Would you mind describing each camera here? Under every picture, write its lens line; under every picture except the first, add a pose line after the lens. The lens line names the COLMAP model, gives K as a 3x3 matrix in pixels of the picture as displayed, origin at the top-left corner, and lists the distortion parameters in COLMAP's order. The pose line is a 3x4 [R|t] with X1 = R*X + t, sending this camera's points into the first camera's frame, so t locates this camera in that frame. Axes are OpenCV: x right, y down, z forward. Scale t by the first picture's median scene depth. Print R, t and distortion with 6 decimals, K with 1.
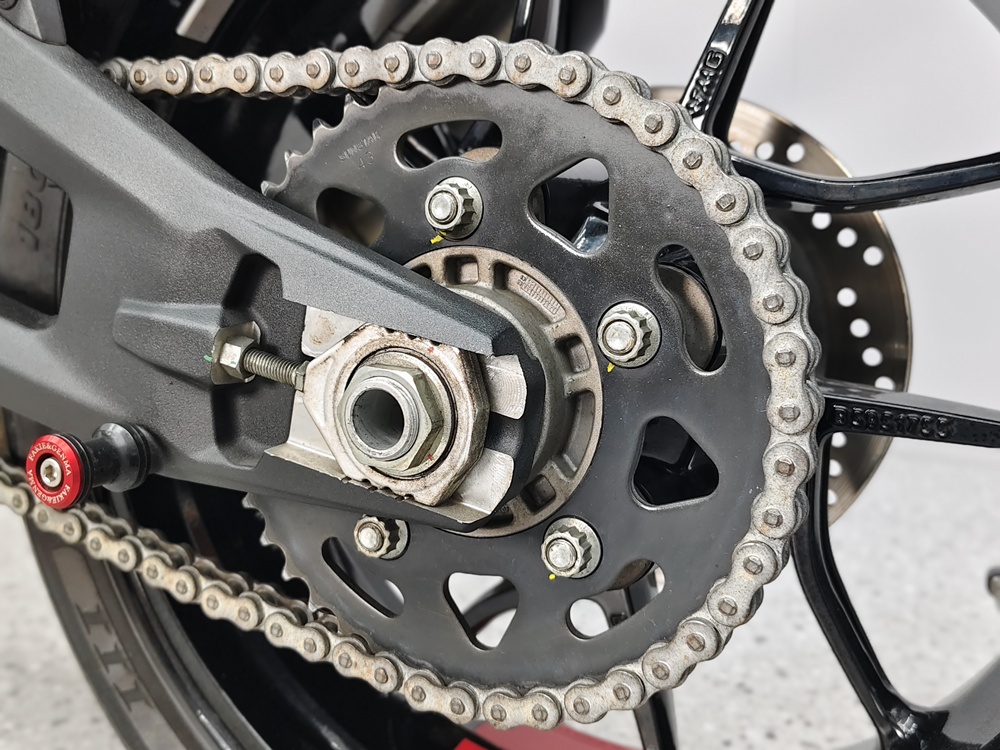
lens RADIAL K [[1065.4, 0, 486.4], [0, 1065.4, 374.7], [0, 0, 1]] dist [0.016586, 0.000000]
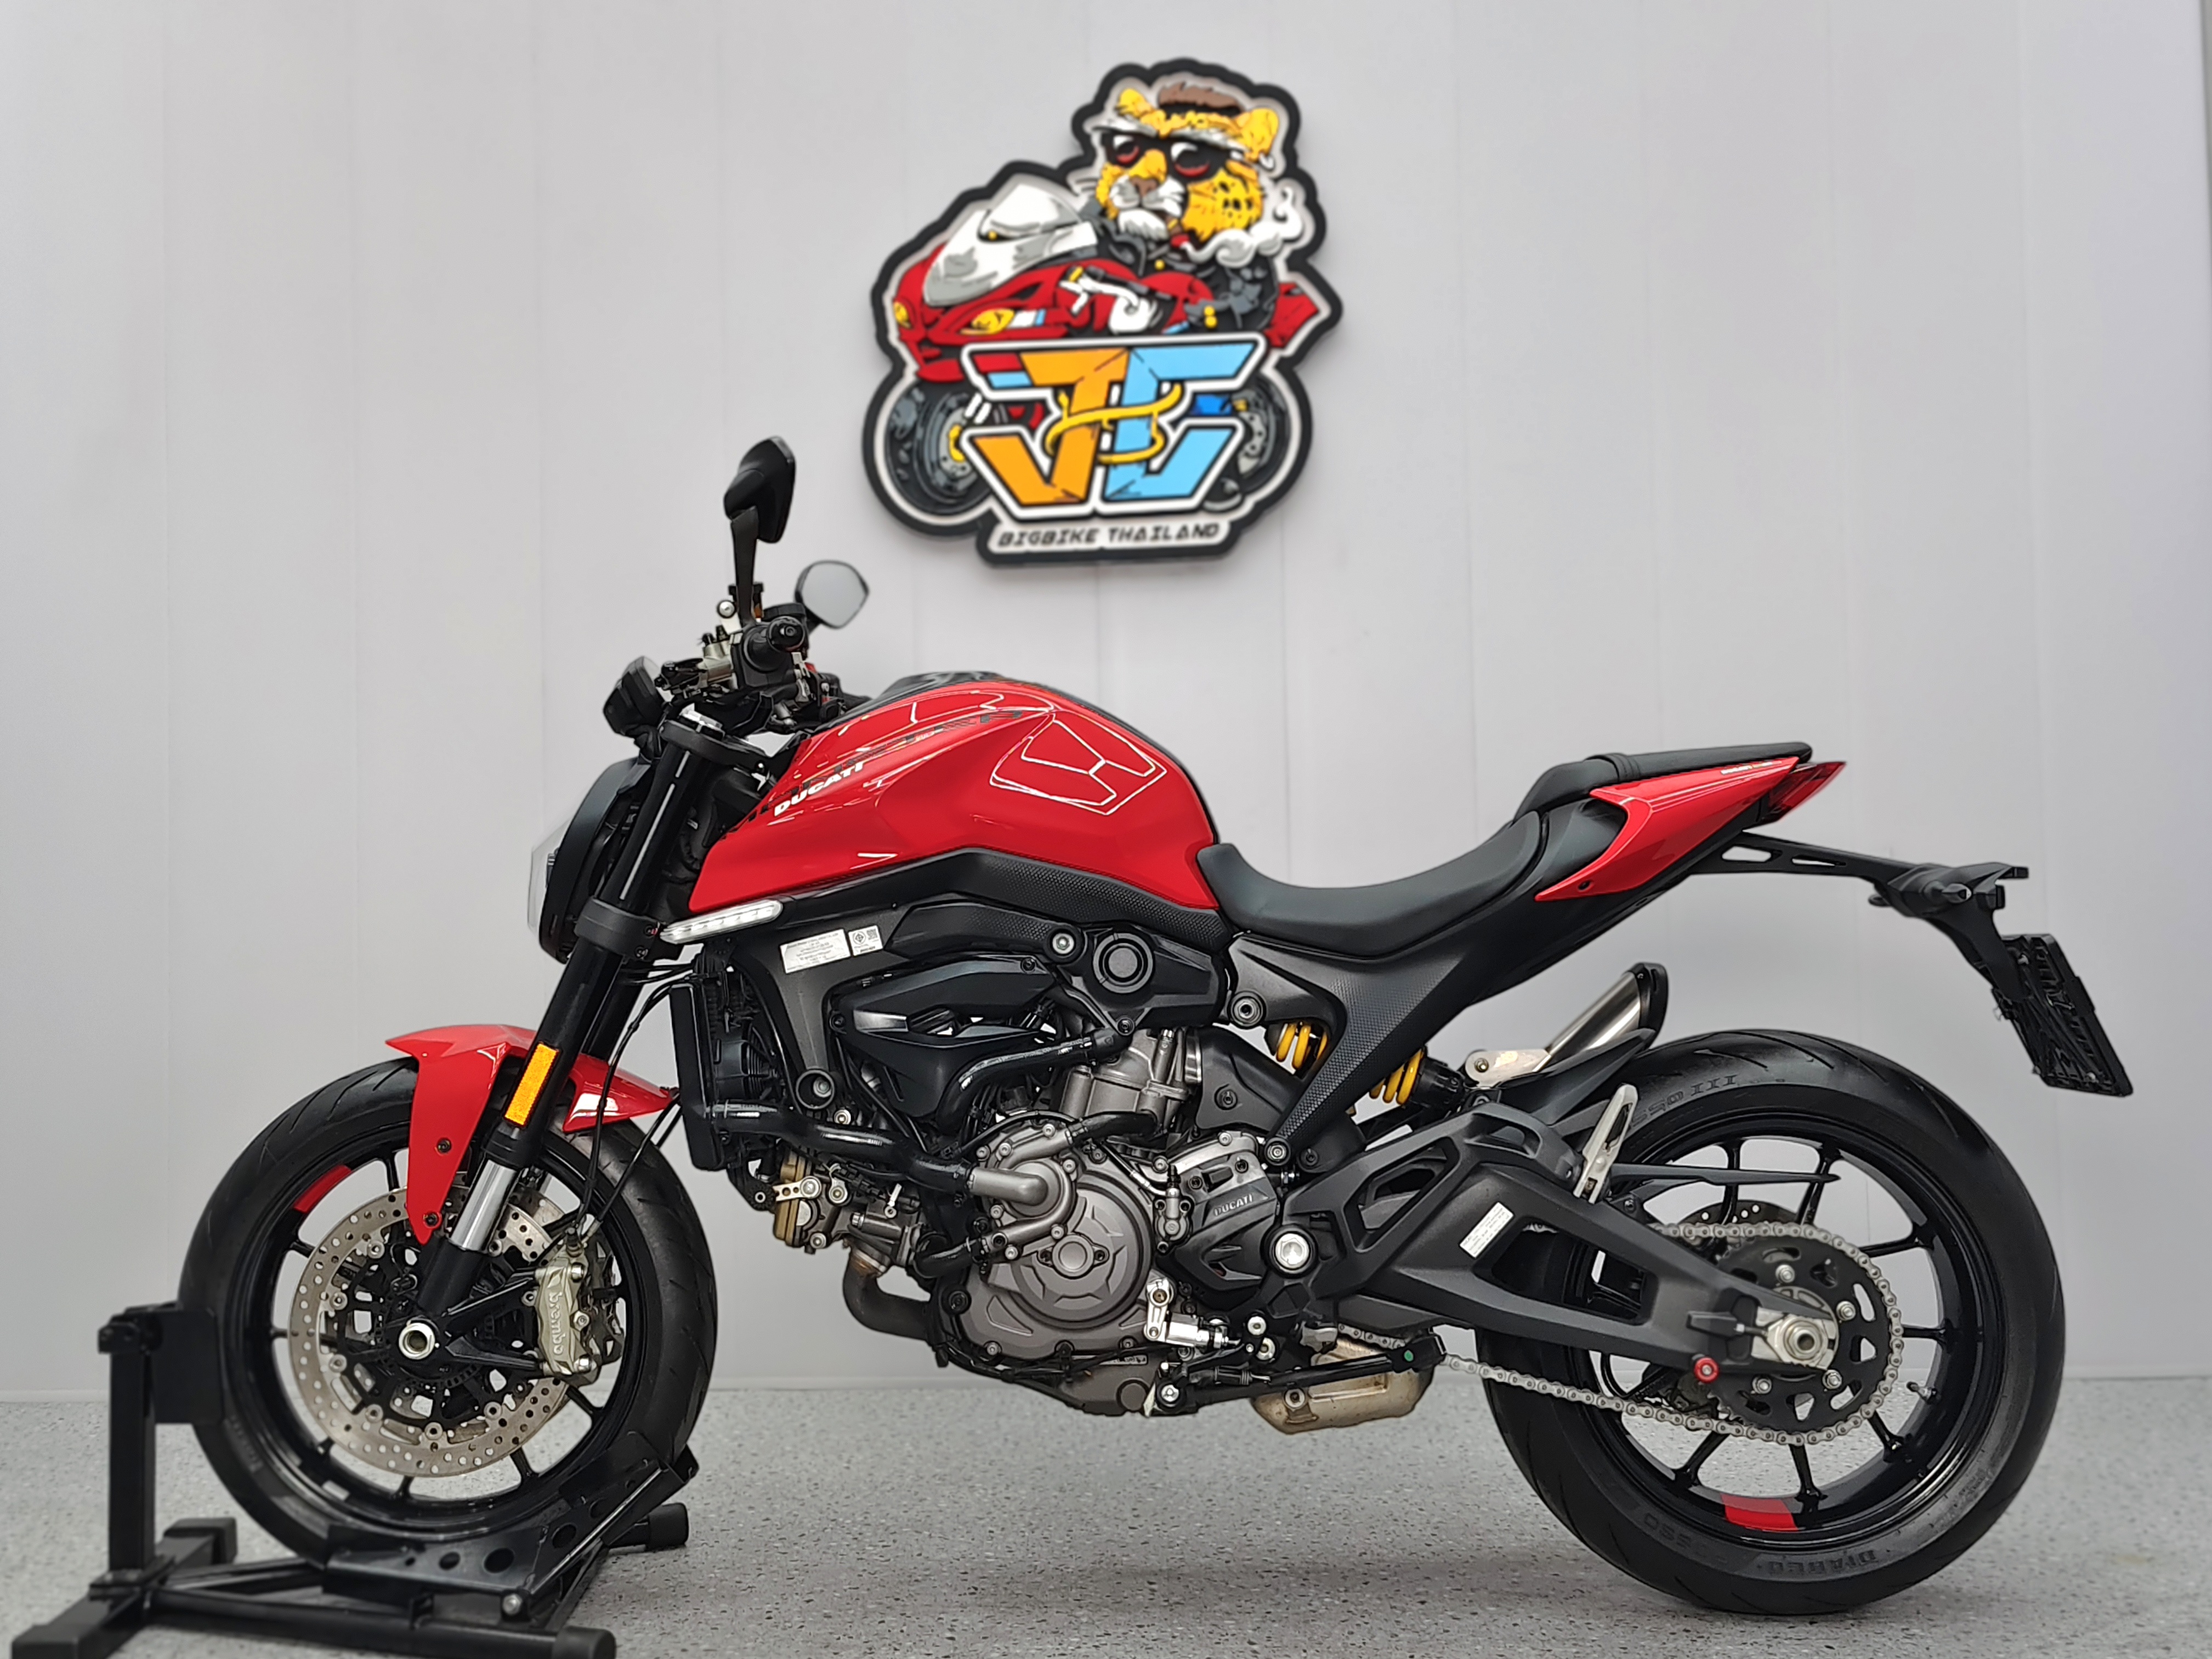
lens RADIAL K [[2356.8, 0, 1107.9], [0, 2356.8, 769.0], [0, 0, 1]] dist [0.016586, 0.000000]
pose [[0.902066, 0.016048, 0.431300, -5.140142], [0.085011, 0.973125, -0.214009, -0.300984], [-0.423144, 0.229716, 0.876459, -4.886715]]
